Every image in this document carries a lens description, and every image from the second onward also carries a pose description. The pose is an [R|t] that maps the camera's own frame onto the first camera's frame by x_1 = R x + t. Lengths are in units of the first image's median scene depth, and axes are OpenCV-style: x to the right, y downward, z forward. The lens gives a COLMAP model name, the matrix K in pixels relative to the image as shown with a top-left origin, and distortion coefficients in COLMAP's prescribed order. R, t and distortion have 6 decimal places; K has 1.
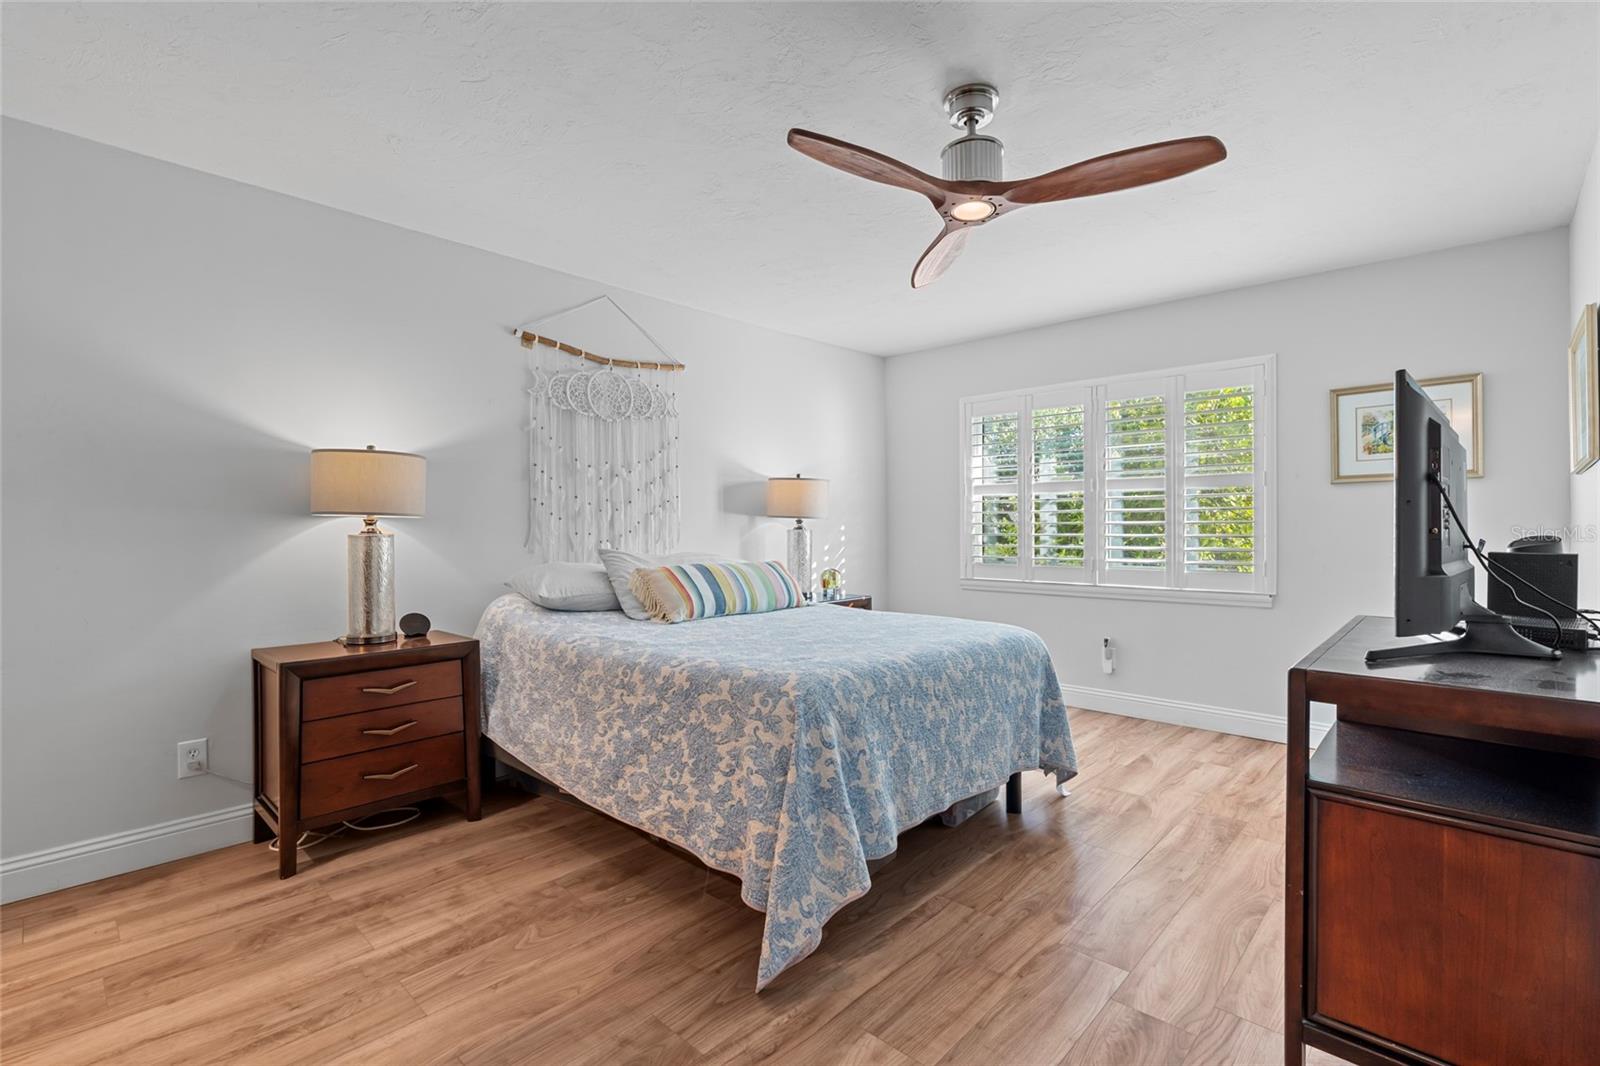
lens RADIAL K [[721.2, 0, 804.7], [0, 721.2, 529.0], [0, 0, 1]] dist [-0.005669, 0.000514]
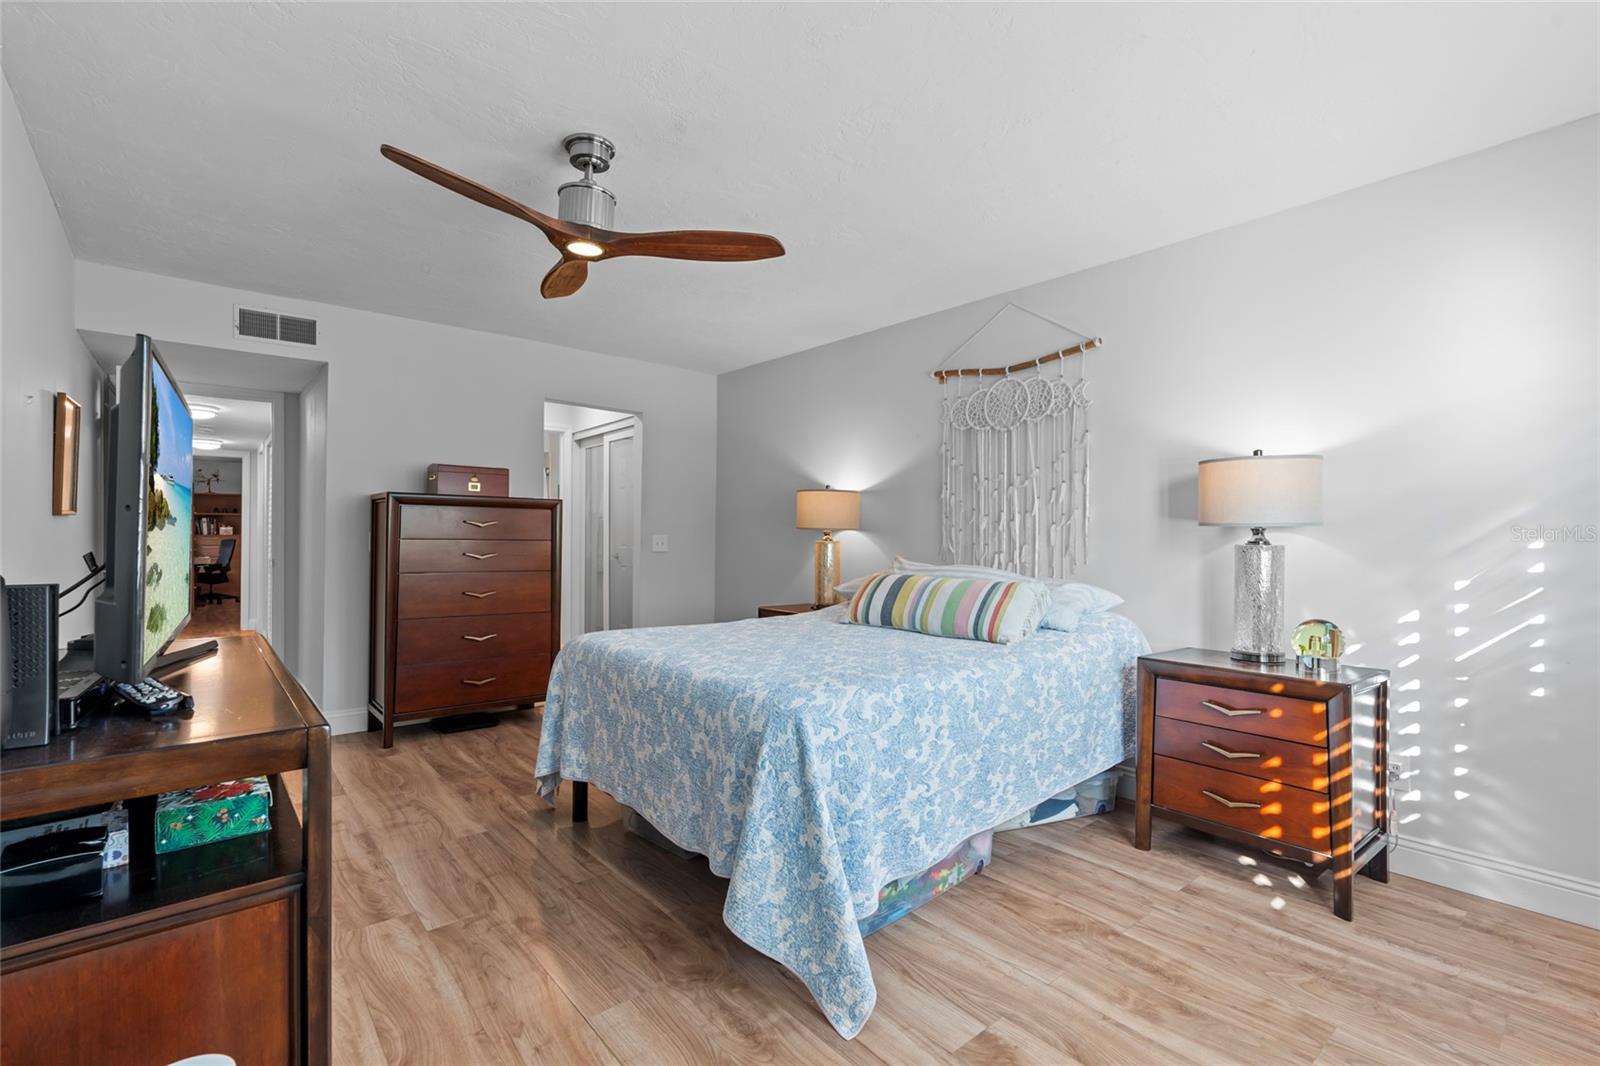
lens RADIAL K [[721.2, 0, 804.7], [0, 721.2, 529.0], [0, 0, 1]] dist [-0.005669, 0.000514]
pose [[-0.113975, -0.008530, -0.993447, 0.901198], [-0.008428, 0.999935, -0.007619, -0.006070], [0.993448, 0.007504, -0.114040, 1.022234]]
